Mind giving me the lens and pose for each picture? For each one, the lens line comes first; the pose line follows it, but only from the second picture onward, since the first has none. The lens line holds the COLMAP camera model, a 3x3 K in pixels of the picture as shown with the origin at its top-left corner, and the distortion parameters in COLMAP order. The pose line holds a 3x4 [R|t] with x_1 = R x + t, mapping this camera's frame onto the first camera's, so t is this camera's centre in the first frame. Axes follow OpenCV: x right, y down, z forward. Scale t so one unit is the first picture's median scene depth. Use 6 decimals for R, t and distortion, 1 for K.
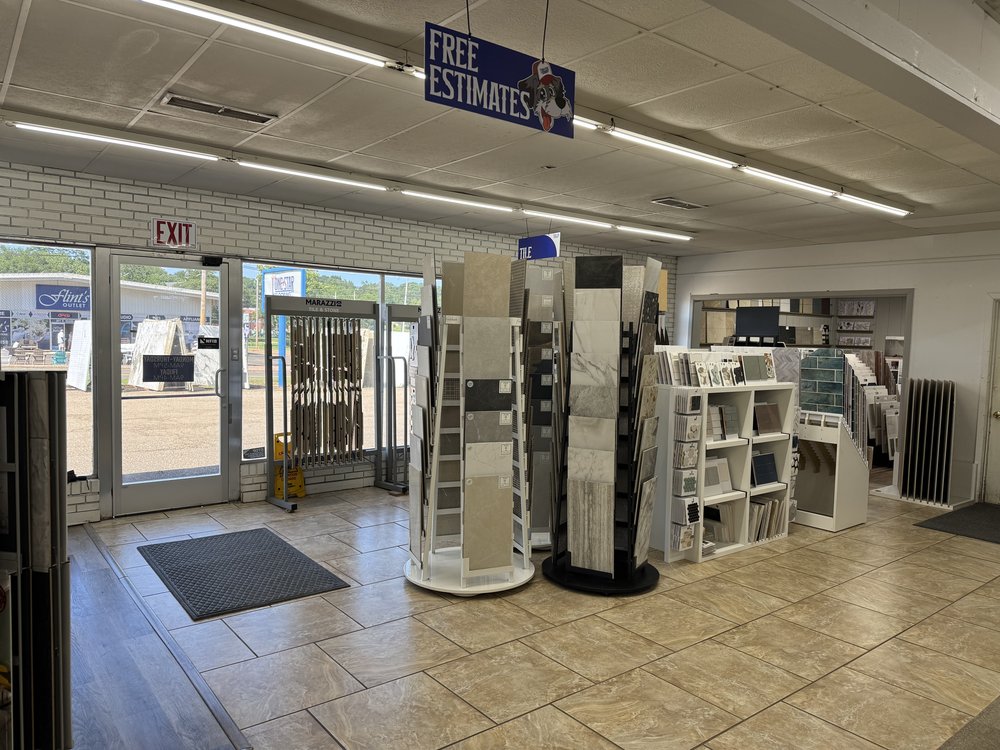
lens RADIAL K [[700.7, 0, 500.0], [0, 700.7, 375.0], [0, 0, 1]] dist [0.095497, 0.000604]
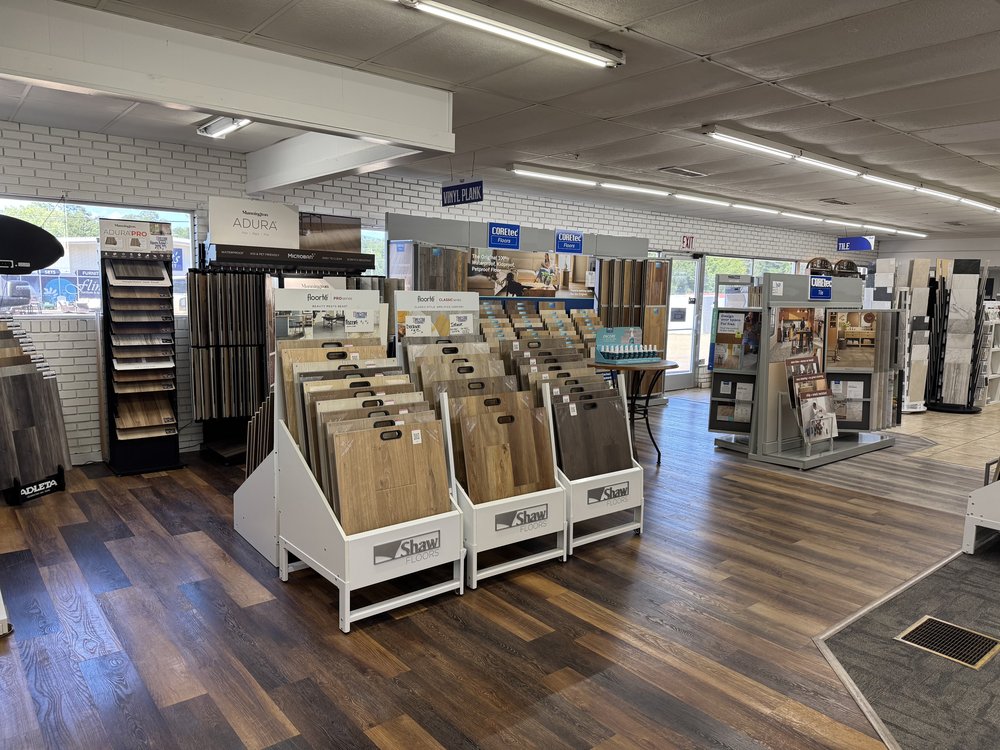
lens RADIAL K [[700.7, 0, 500.0], [0, 700.7, 375.0], [0, 0, 1]] dist [0.095497, 0.000604]
pose [[0.992392, -0.020254, 0.121444, -1.137987], [0.010733, 0.996853, 0.078542, -0.003047], [-0.122653, -0.076641, 0.989486, -0.769644]]
